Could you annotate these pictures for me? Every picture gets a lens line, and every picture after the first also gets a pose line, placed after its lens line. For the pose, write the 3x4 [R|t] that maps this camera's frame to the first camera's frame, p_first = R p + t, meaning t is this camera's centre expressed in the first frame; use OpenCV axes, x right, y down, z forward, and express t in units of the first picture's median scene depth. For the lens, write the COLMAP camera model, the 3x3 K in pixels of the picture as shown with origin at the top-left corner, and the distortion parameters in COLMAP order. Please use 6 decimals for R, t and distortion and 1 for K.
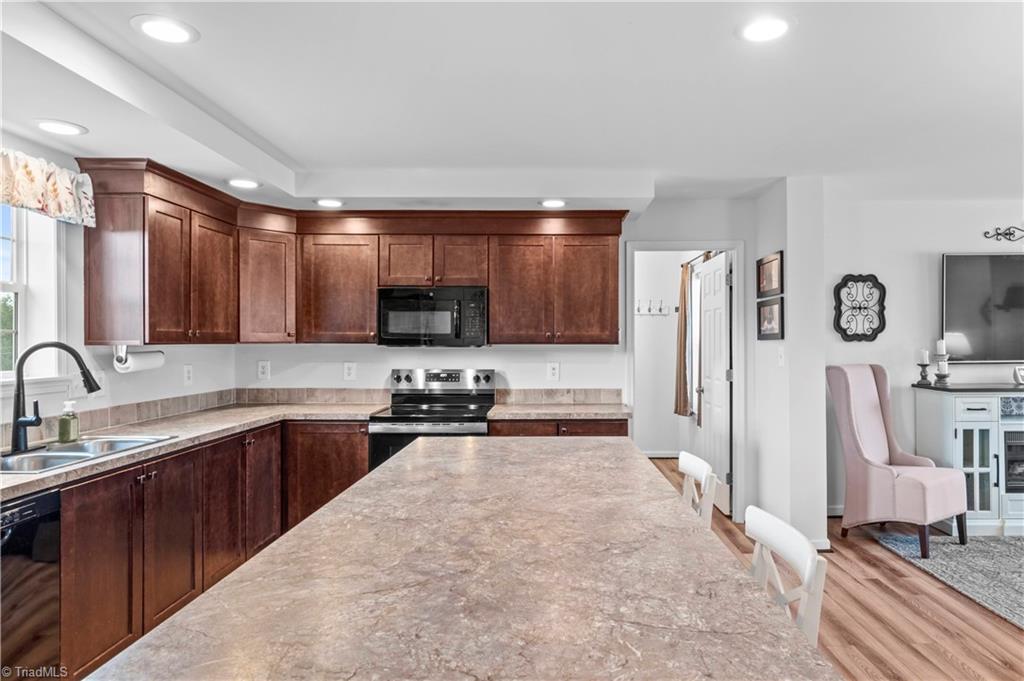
lens RADIAL K [[626.6, 0, 542.9], [0, 626.6, 334.7], [0, 0, 1]] dist [-0.003993, -0.003886]
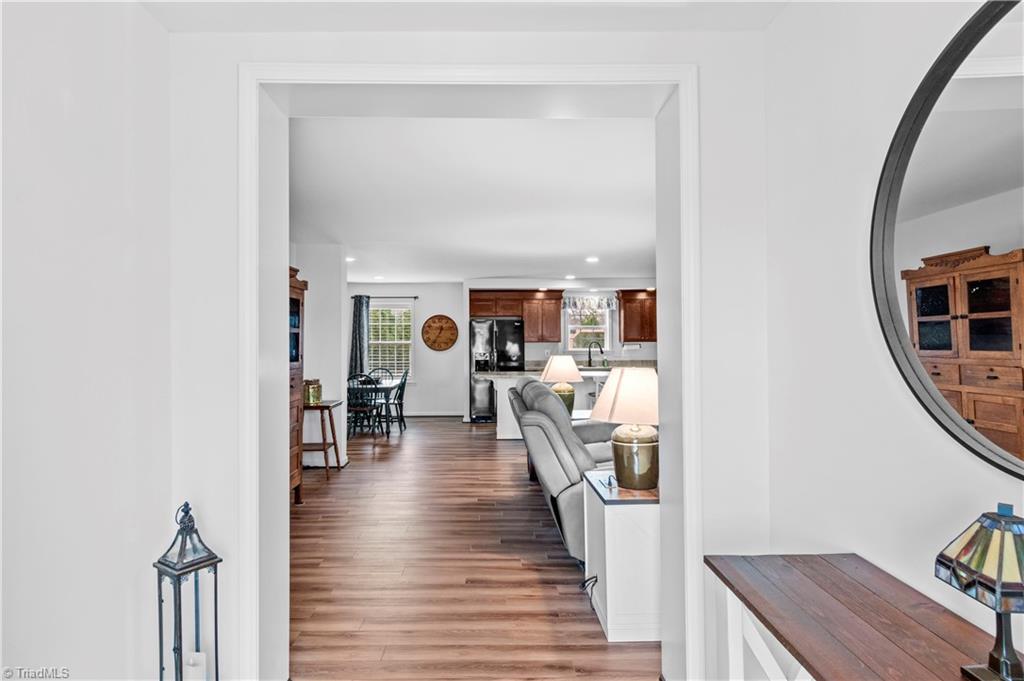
lens RADIAL K [[563.4, 0, 509.2], [0, 563.4, 326.7], [0, 0, 1]] dist [0.001313, 0.000234]
pose [[0.022175, -0.025897, -0.999419, 1.845274], [0.014077, 0.999573, -0.025588, 0.001161], [0.999655, -0.013502, 0.022530, 0.213782]]
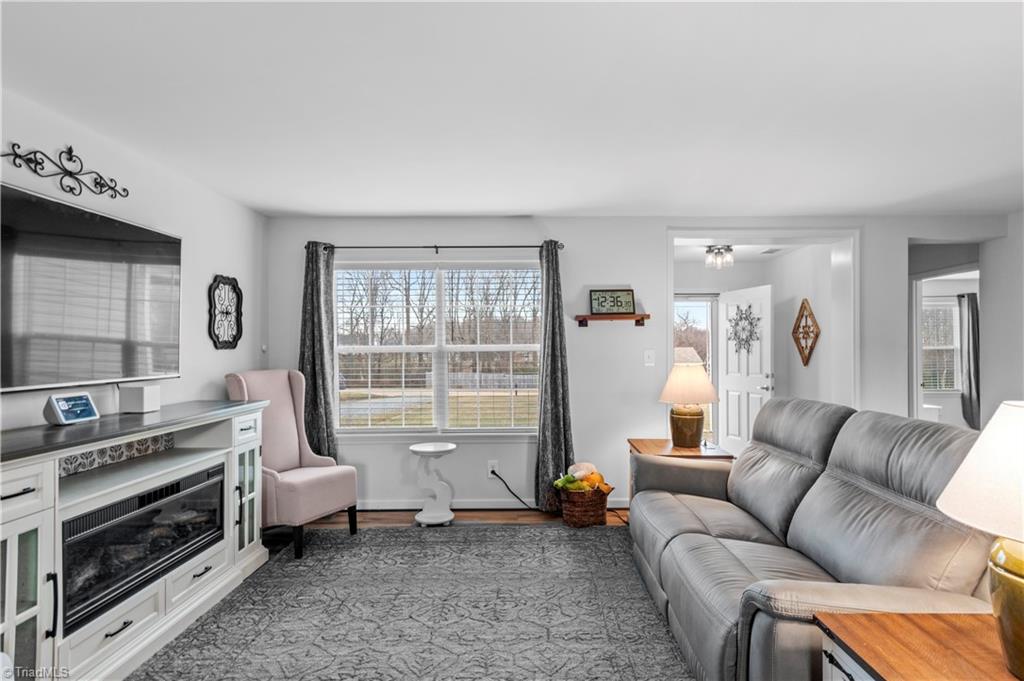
lens RADIAL K [[545.0, 0, 534.2], [0, 545.0, 344.9], [0, 0, 1]] dist [0.001355, -0.000495]
pose [[-0.017459, 0.011175, 0.999785, 0.272700], [-0.006467, 0.999915, -0.011289, 0.008282], [-0.999827, -0.006663, -0.017385, 0.616062]]
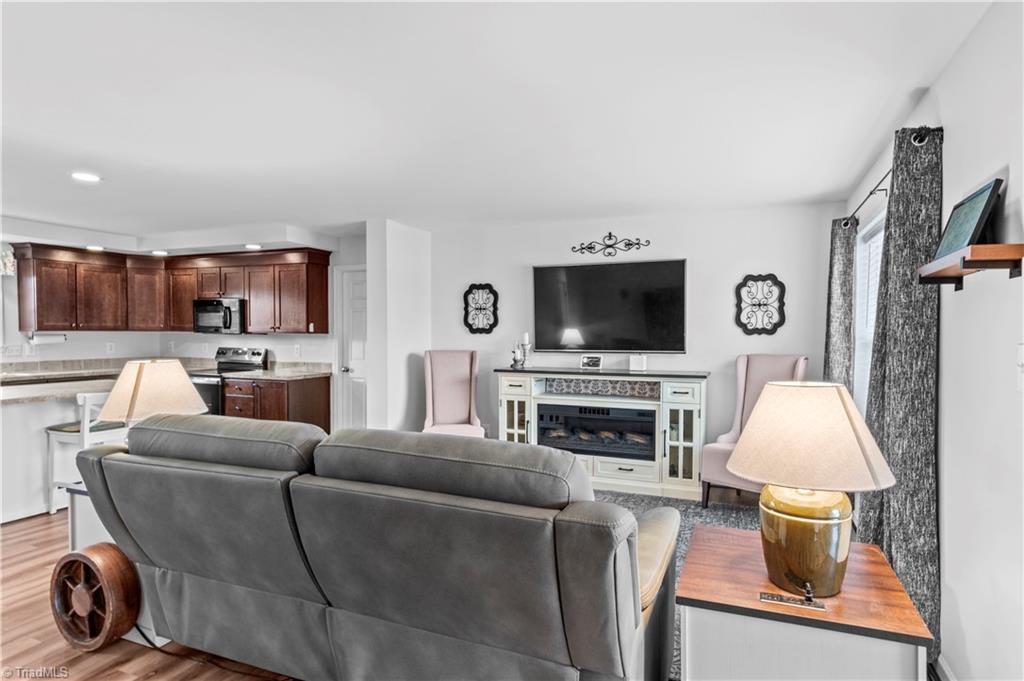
lens RADIAL K [[531.0, 0, 540.6], [0, 531.0, 347.2], [0, 0, 1]] dist [-0.020204, -0.000865]
pose [[0.937391, 0.019046, -0.347756, 1.137713], [-0.005700, 0.999209, 0.039361, -0.006179], [0.348231, -0.034915, 0.936758, -0.029588]]
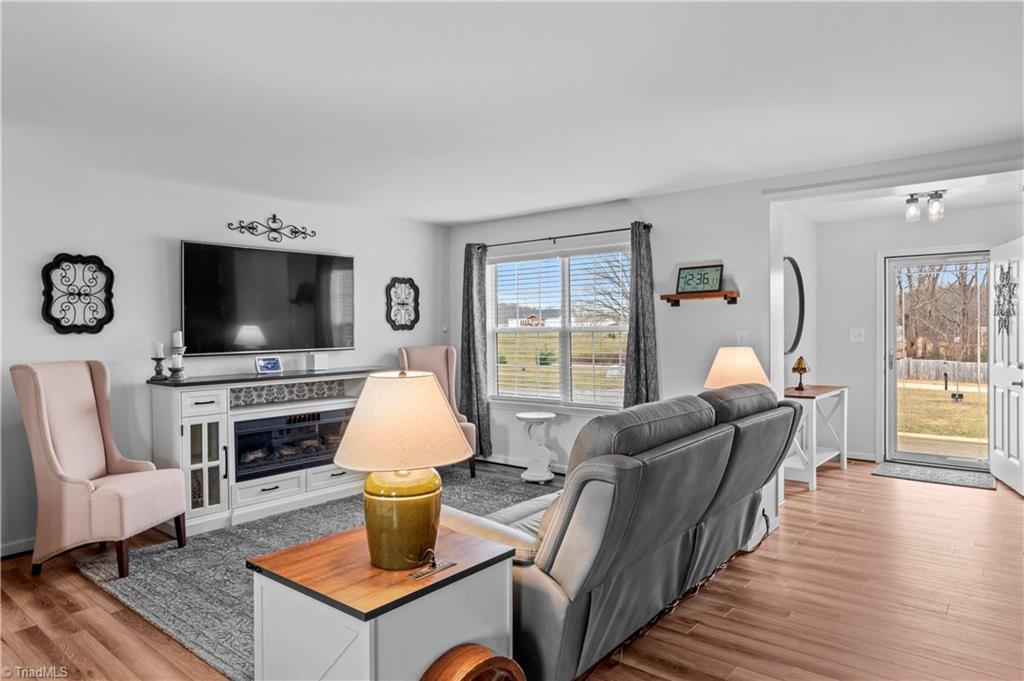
lens RADIAL K [[626.6, 0, 542.9], [0, 626.6, 334.7], [0, 0, 1]] dist [-0.003993, -0.003886]
pose [[0.609514, -0.008041, 0.792735, 0.243975], [-0.002903, 0.999919, 0.012375, -0.000235], [-0.792770, -0.009844, 0.609441, -0.011281]]
